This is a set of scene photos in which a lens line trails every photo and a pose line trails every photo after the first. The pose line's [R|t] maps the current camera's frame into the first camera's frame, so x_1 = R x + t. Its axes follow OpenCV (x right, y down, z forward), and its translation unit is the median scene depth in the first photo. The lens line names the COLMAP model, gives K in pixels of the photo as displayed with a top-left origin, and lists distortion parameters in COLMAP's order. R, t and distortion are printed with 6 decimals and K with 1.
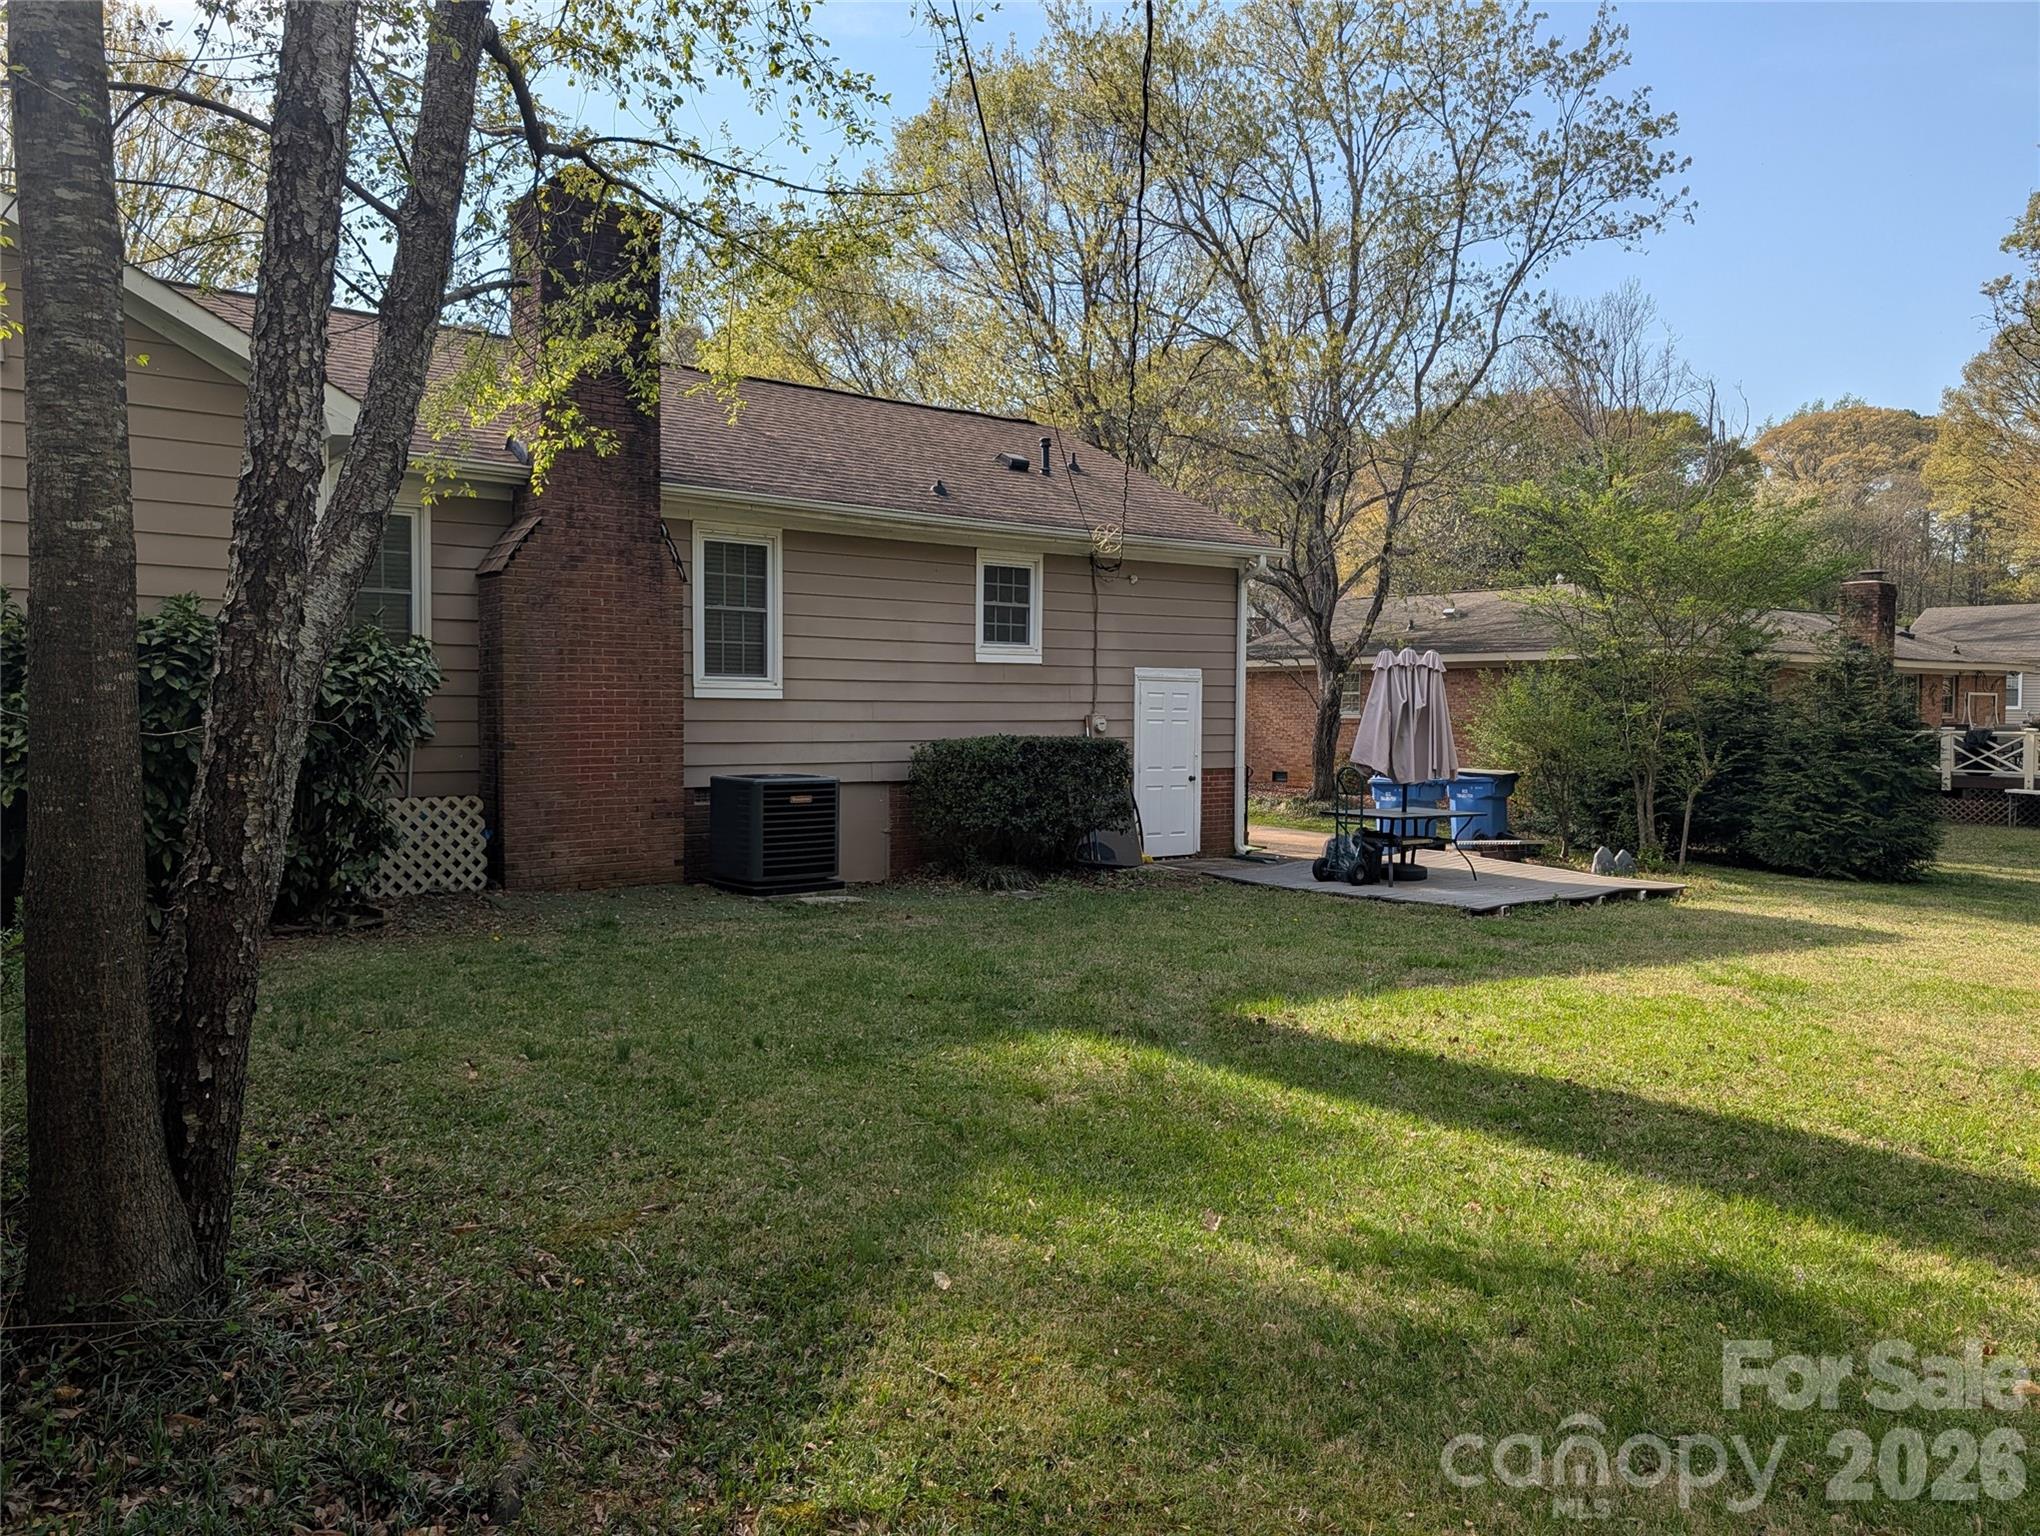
lens RADIAL K [[1461.1, 0, 1017.4], [0, 1461.1, 768.5], [0, 0, 1]] dist [0.044057, -0.048788]
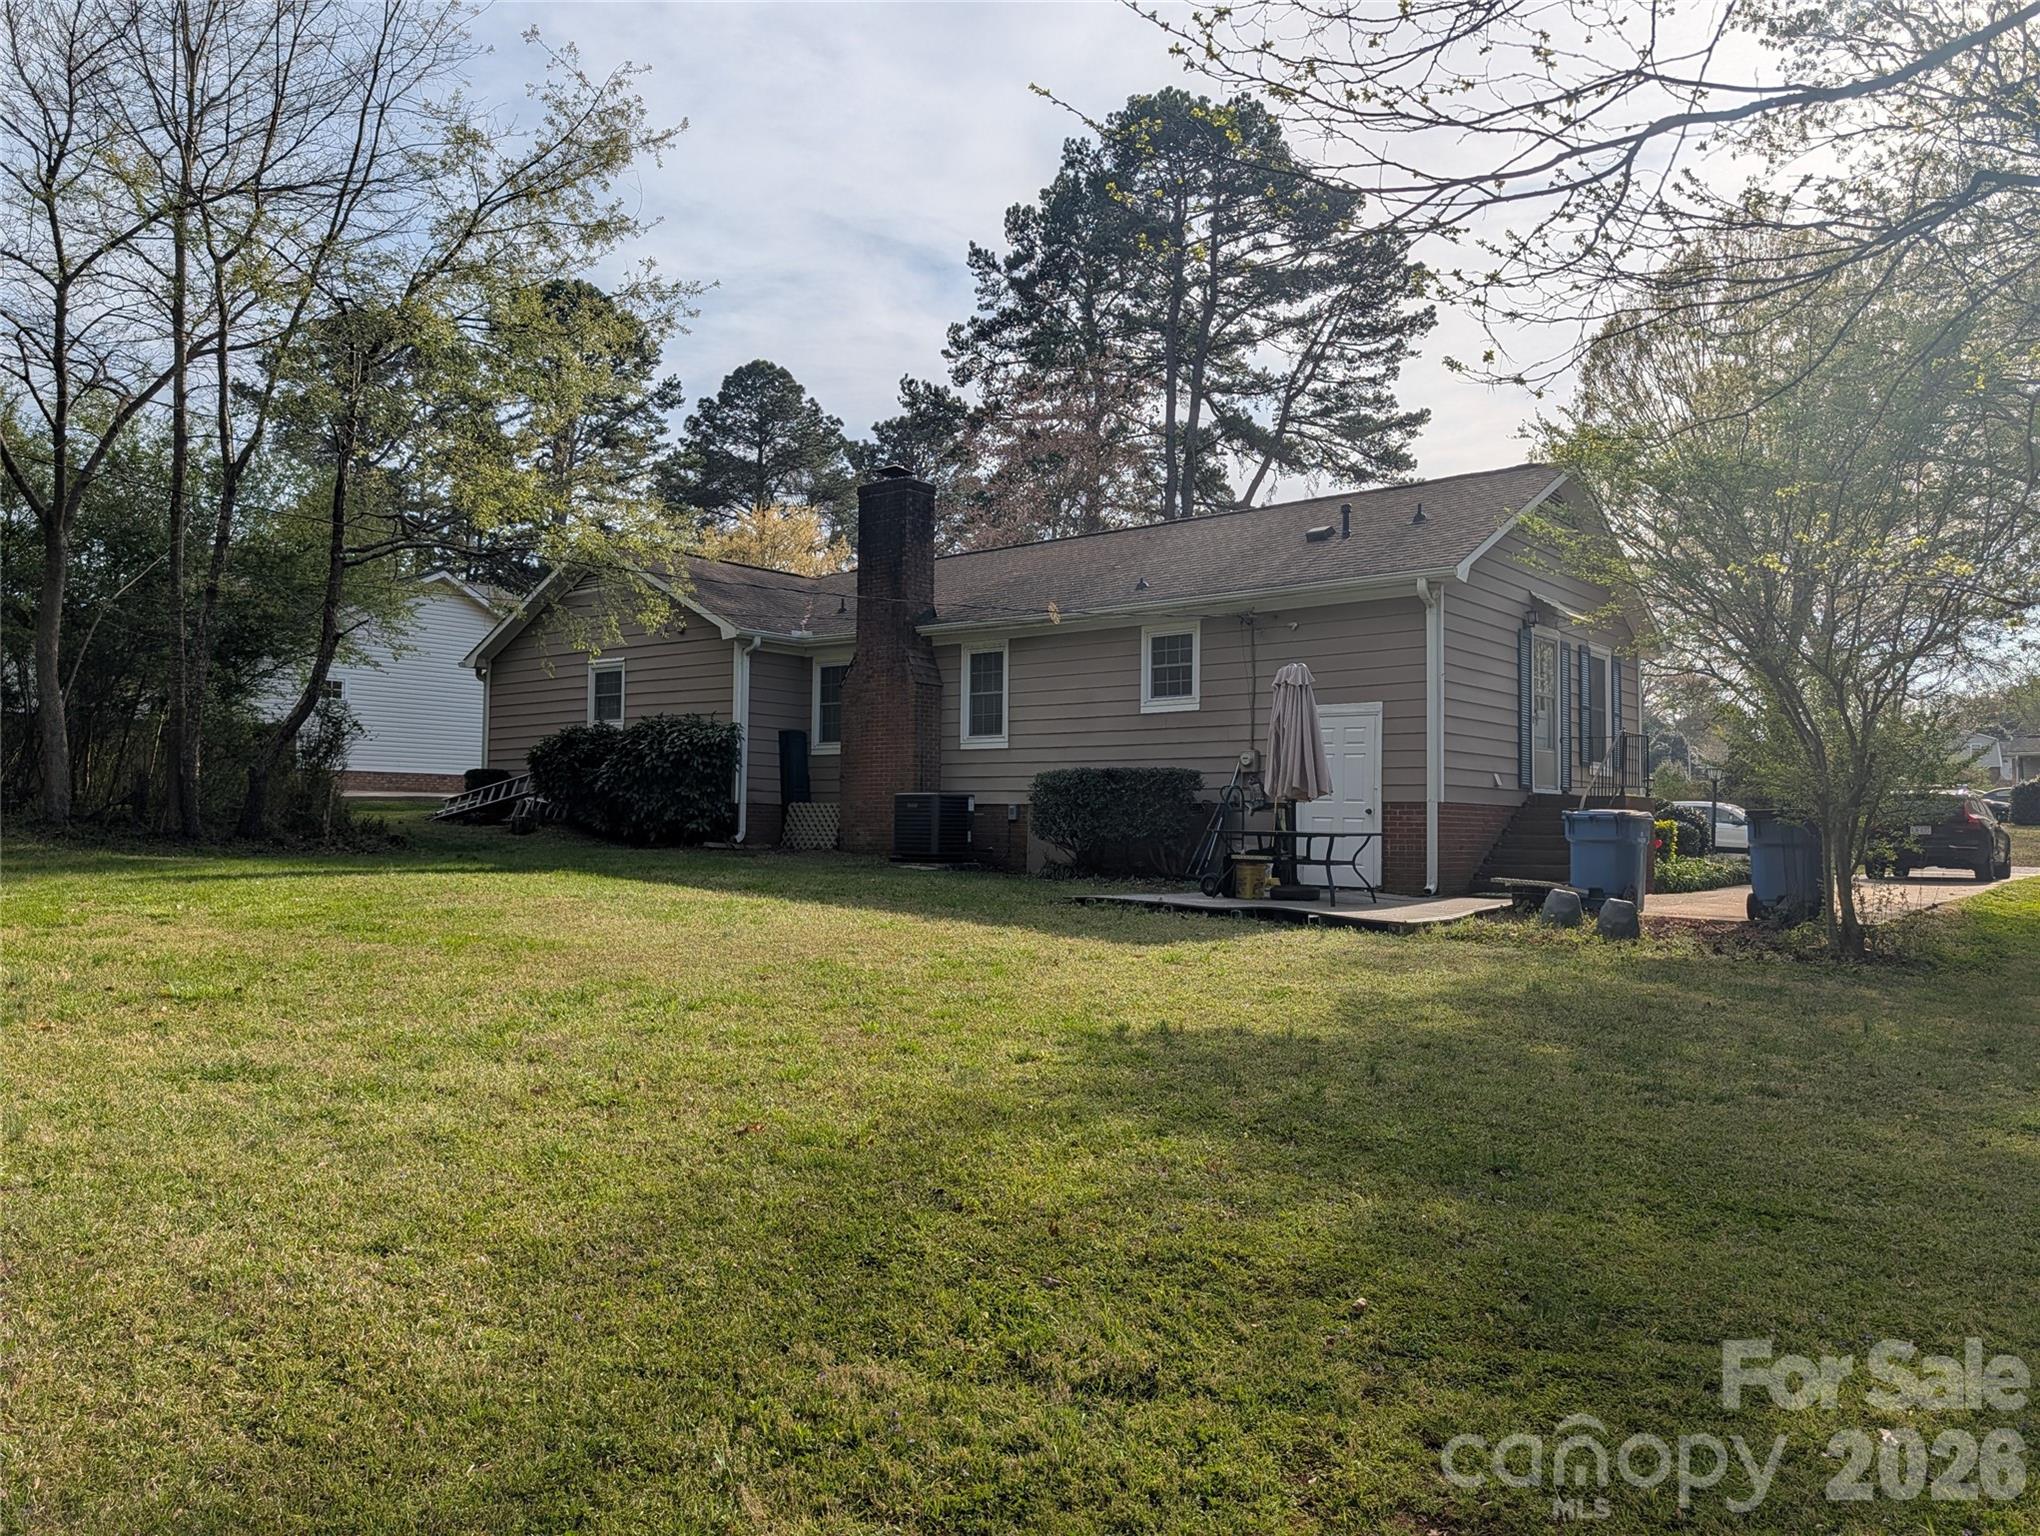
lens RADIAL K [[1461.1, 0, 1021.9], [0, 1461.1, 770.2], [0, 0, 1]] dist [0.044057, -0.048788]
pose [[0.185797, -0.043751, -0.981614, 1.200664], [-0.050340, 0.997272, -0.053977, 0.050832], [0.981298, 0.059443, 0.183088, 0.659719]]
